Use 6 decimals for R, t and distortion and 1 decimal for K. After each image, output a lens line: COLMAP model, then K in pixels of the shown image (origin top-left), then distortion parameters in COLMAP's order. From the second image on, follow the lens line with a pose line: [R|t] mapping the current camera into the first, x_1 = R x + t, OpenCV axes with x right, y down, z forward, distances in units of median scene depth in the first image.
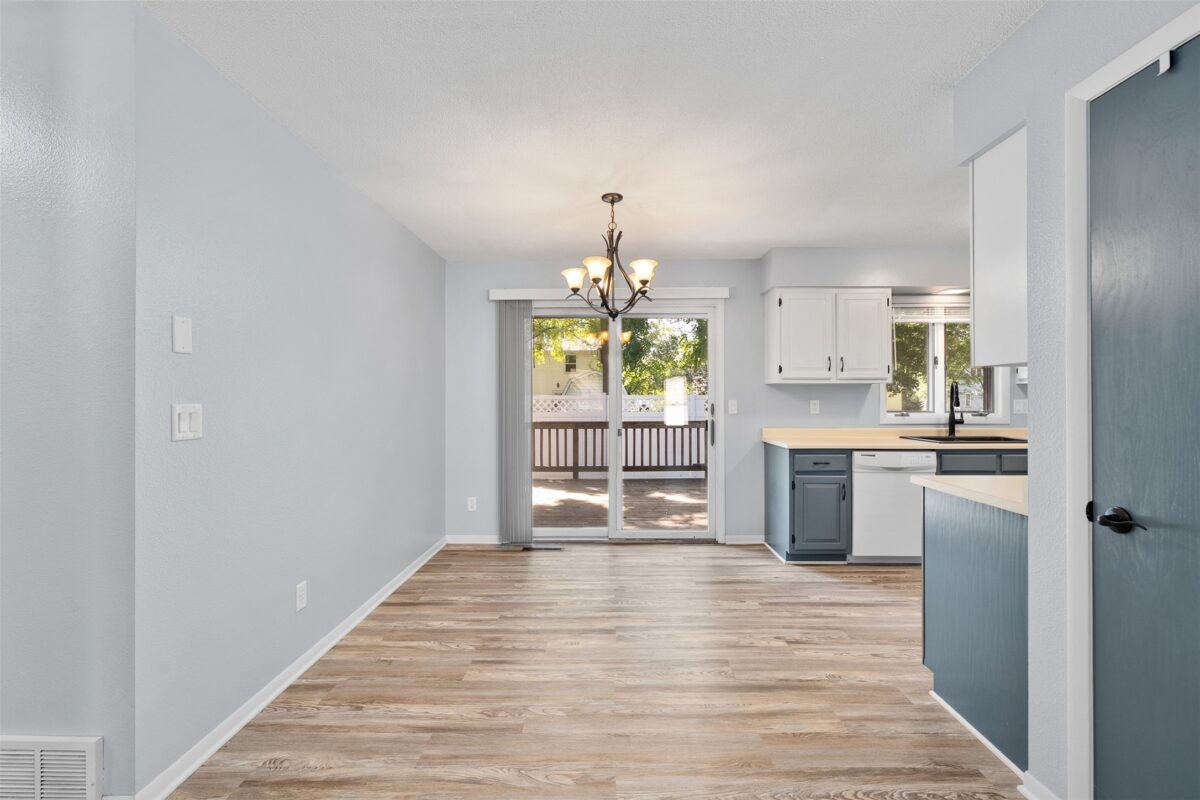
lens RADIAL K [[512.9, 0, 594.1], [0, 512.9, 397.4], [0, 0, 1]] dist [-0.008316, 0.002441]
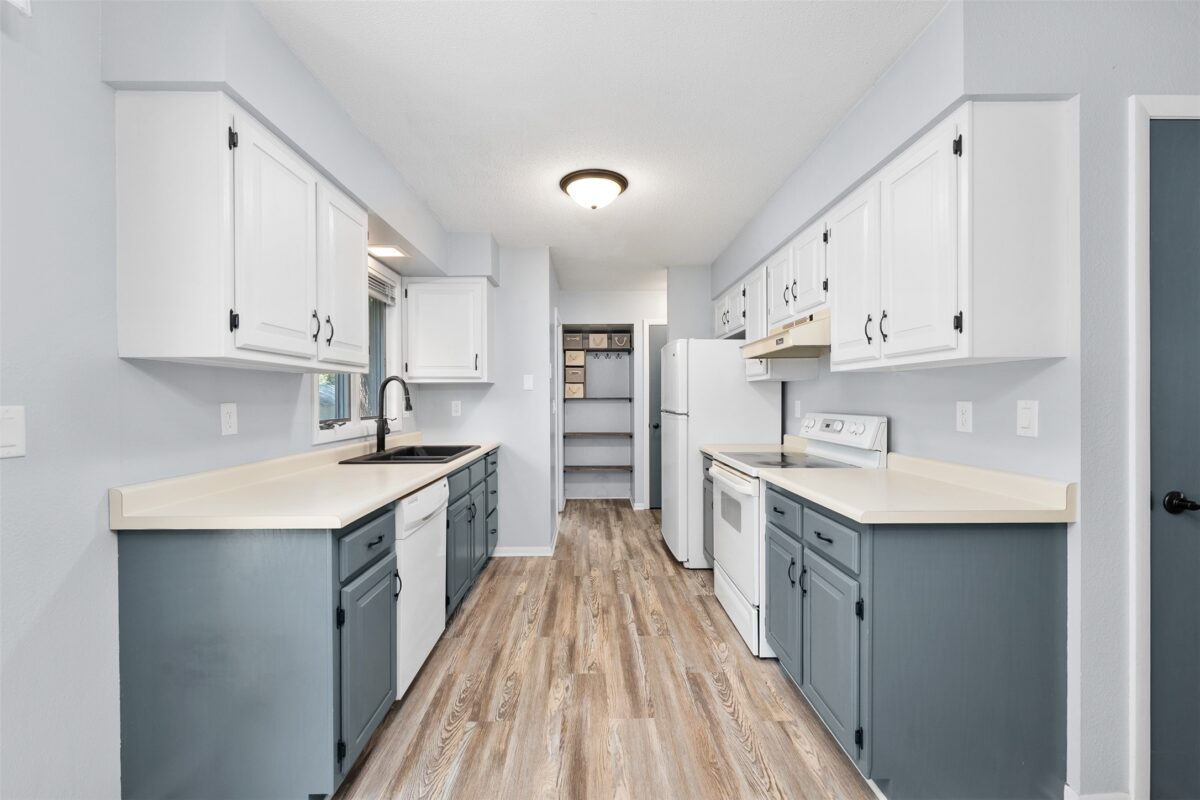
lens RADIAL K [[487.7, 0, 597.1], [0, 487.7, 401.8], [0, 0, 1]] dist [-0.005653, 0.000168]
pose [[-0.041898, -0.004399, 0.999112, 0.004494], [0.002403, 0.999987, 0.004504, 0.003841], [-0.999119, 0.002590, -0.041887, 0.838143]]
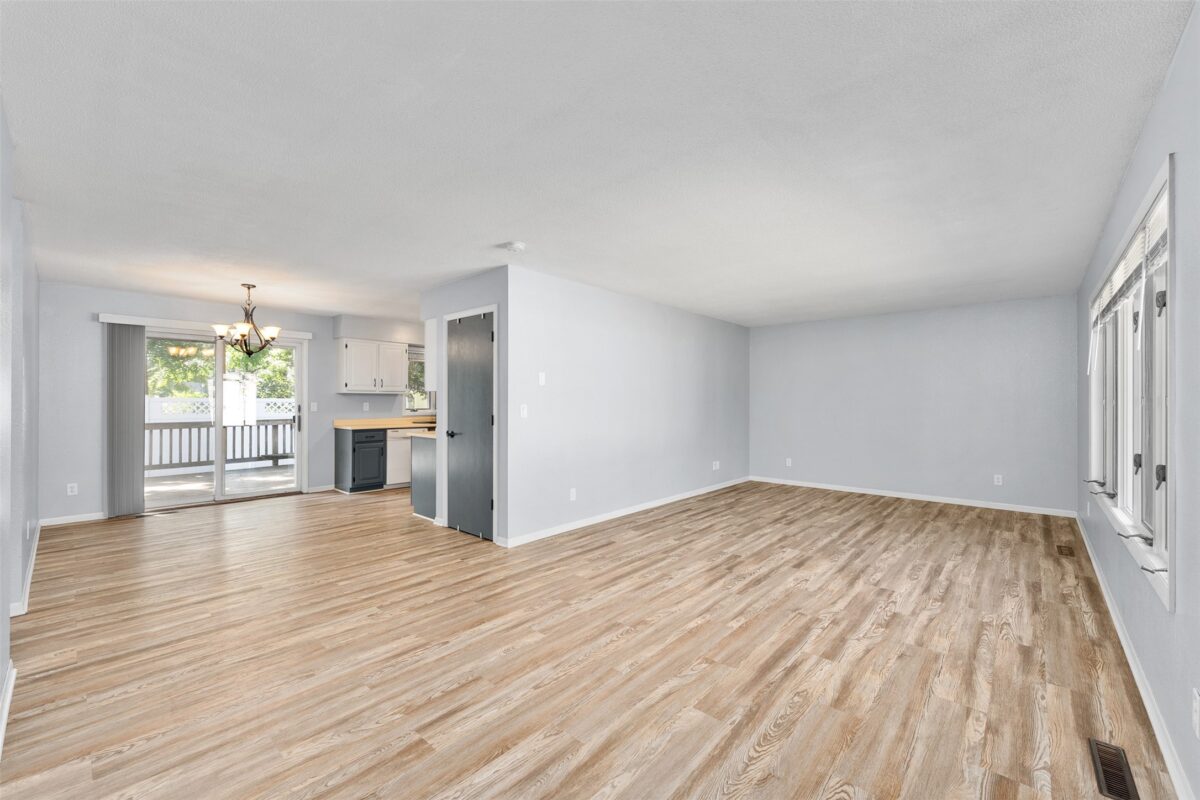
lens RADIAL K [[487.7, 0, 599.2], [0, 487.7, 401.6], [0, 0, 1]] dist [-0.005653, 0.000168]
pose [[0.649960, 0.002705, 0.759964, -0.366964], [-0.005261, 0.999986, 0.000940, -0.004861], [-0.759951, -0.004610, 0.649965, -0.797183]]
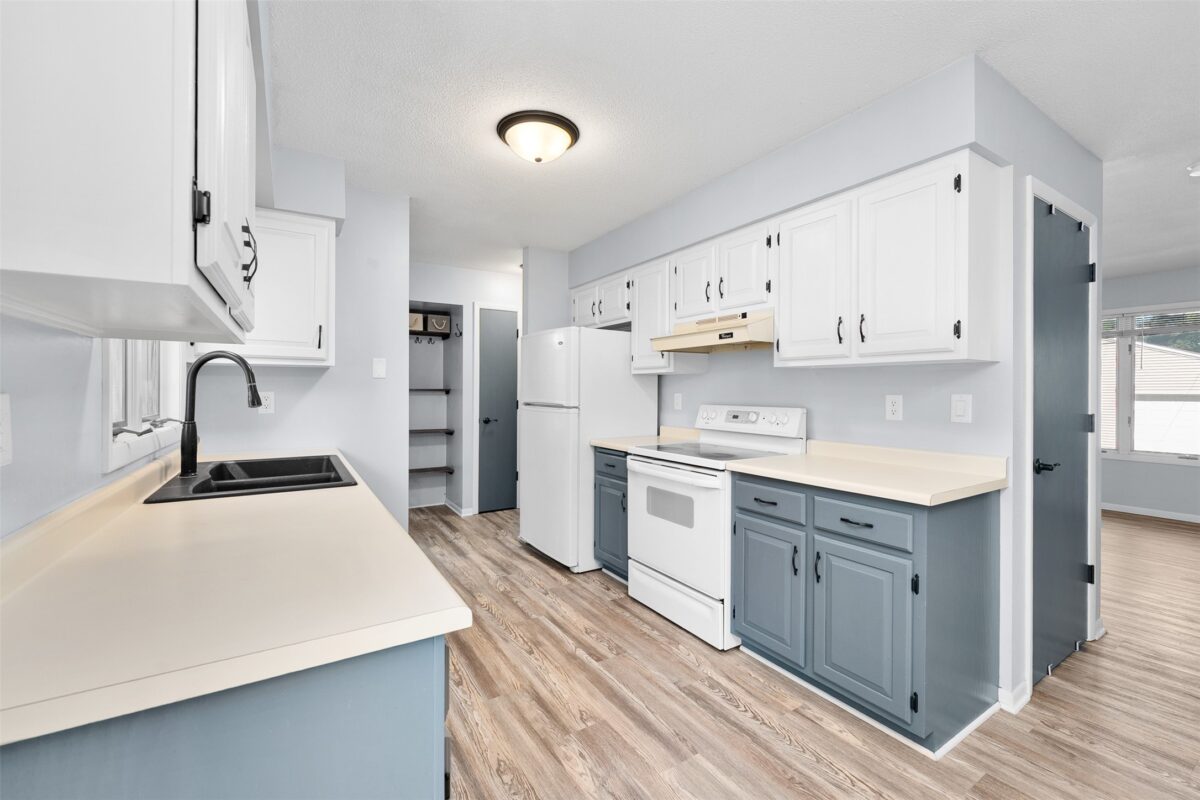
lens RADIAL K [[487.7, 0, 596.3], [0, 487.7, 393.2], [0, 0, 1]] dist [-0.005653, 0.000168]
pose [[-0.556877, -0.003984, 0.830586, 0.192198], [-0.004631, 0.999988, 0.001691, 0.004987], [-0.830582, -0.002905, -0.556888, 1.089158]]
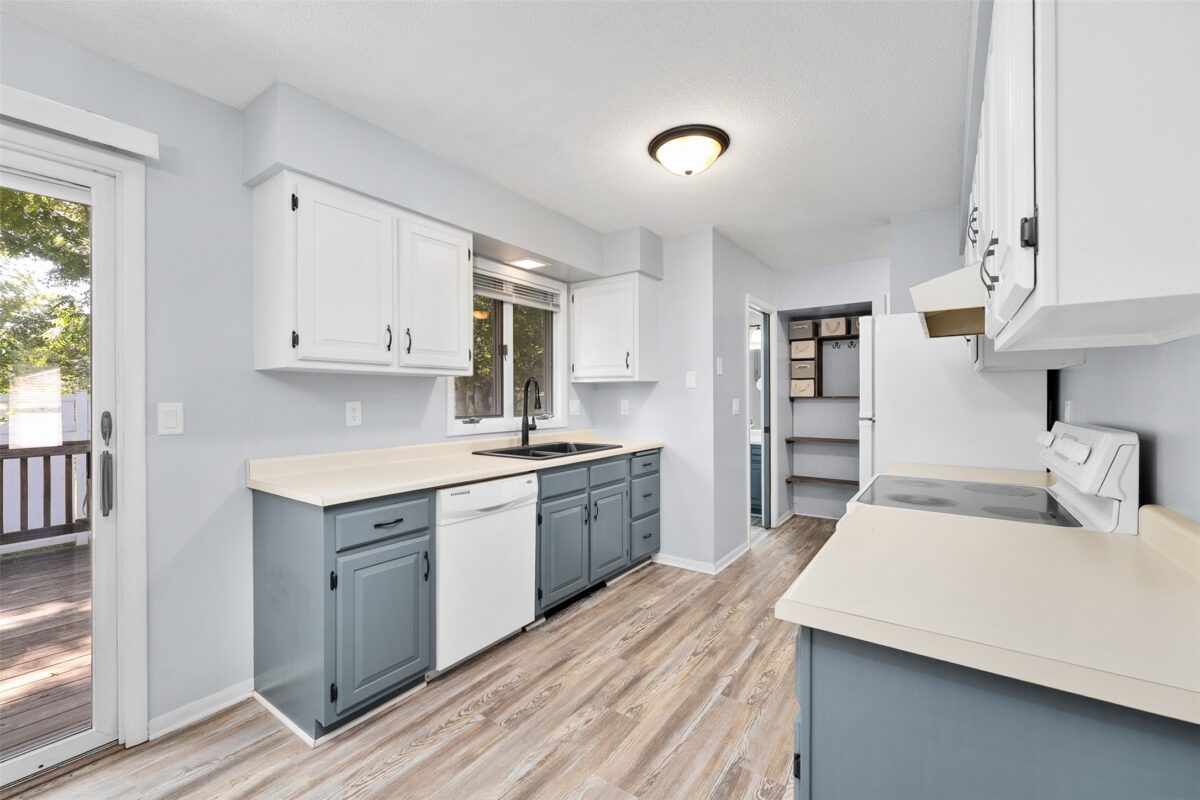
lens RADIAL K [[487.7, 0, 598.7], [0, 487.7, 400.8], [0, 0, 1]] dist [-0.005653, 0.000168]
pose [[0.560239, -0.004074, 0.828321, 0.158003], [0.001895, 0.999992, 0.003637, 0.003823], [-0.828329, -0.000467, 0.560242, 0.557286]]
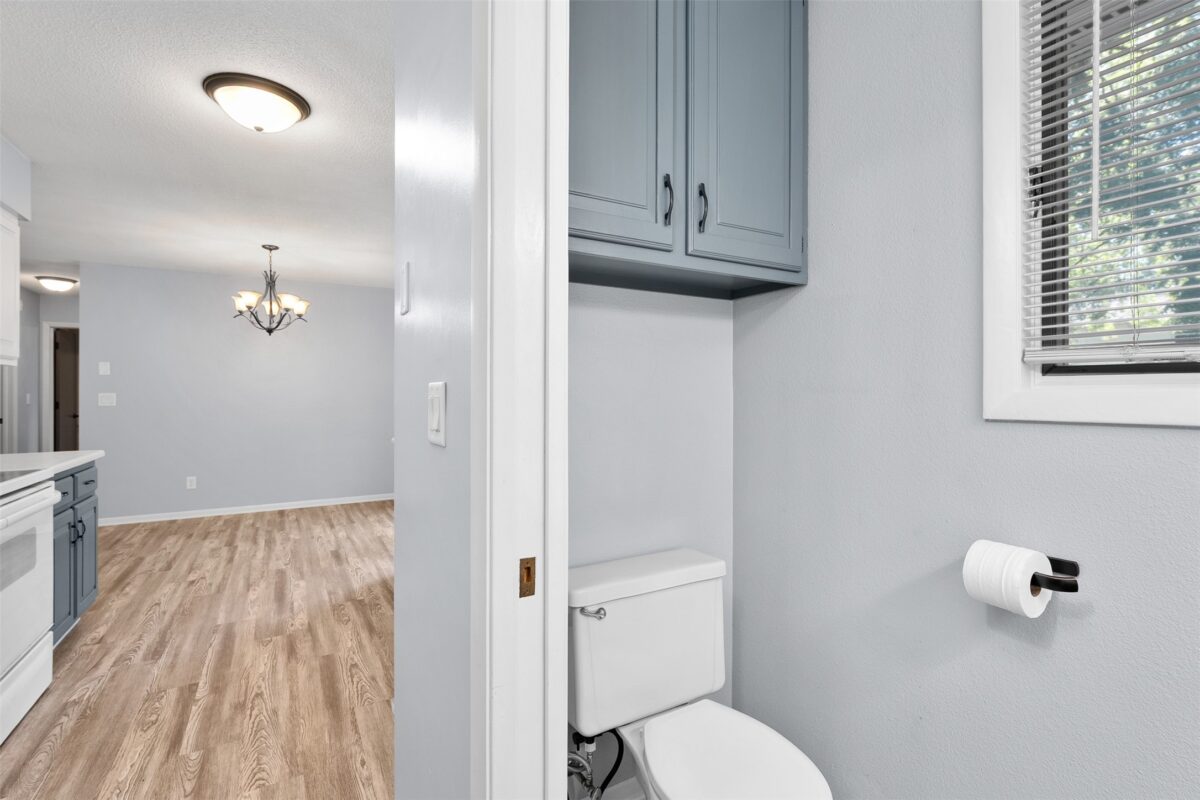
lens RADIAL K [[546.5, 0, 594.8], [0, 546.5, 392.9], [0, 0, 1]] dist [-0.003669, -0.000267]
pose [[0.519531, -0.000314, -0.854452, 1.455079], [0.002232, 0.999997, 0.000990, 0.009709], [0.854449, -0.002421, 0.519530, 0.815556]]
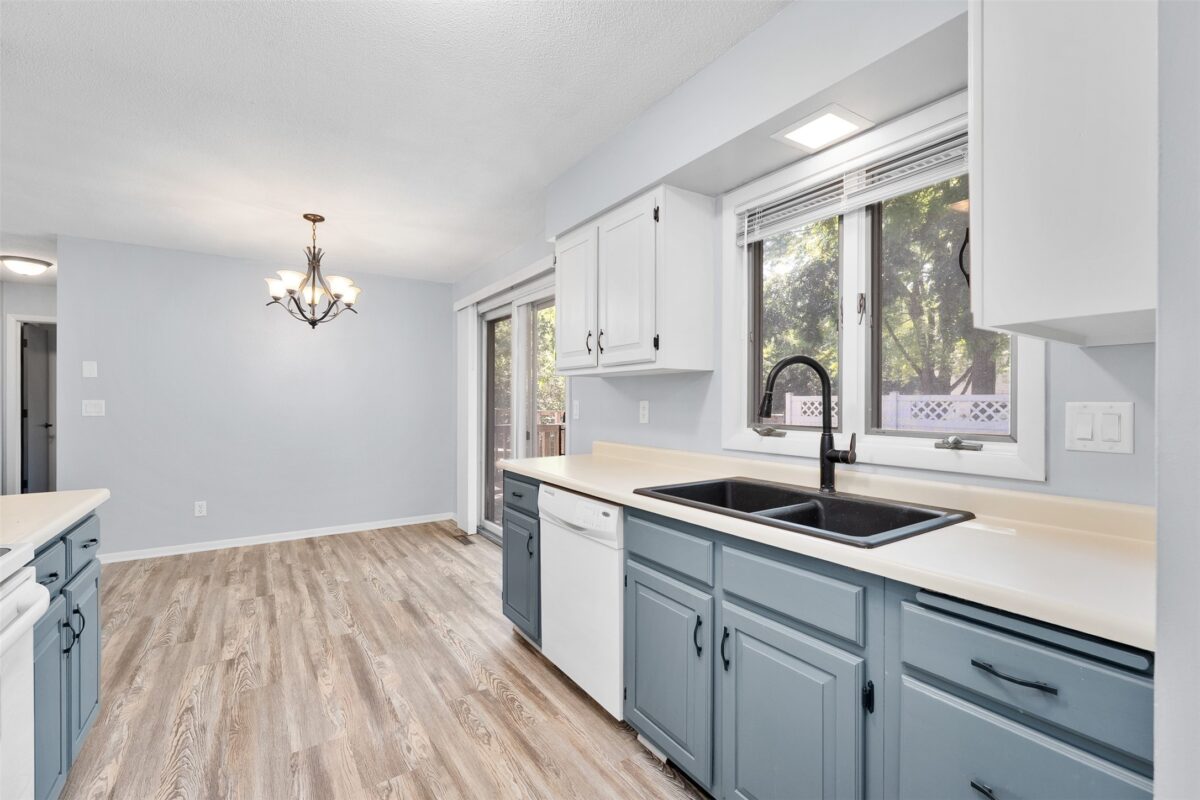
lens RADIAL K [[512.9, 0, 595.2], [0, 512.9, 401.8], [0, 0, 1]] dist [-0.008316, 0.002441]
pose [[0.574306, 0.006381, -0.818616, 1.069031], [-0.001865, 0.999977, 0.006486, 0.004112], [0.818639, -0.002198, 0.574304, 0.716173]]
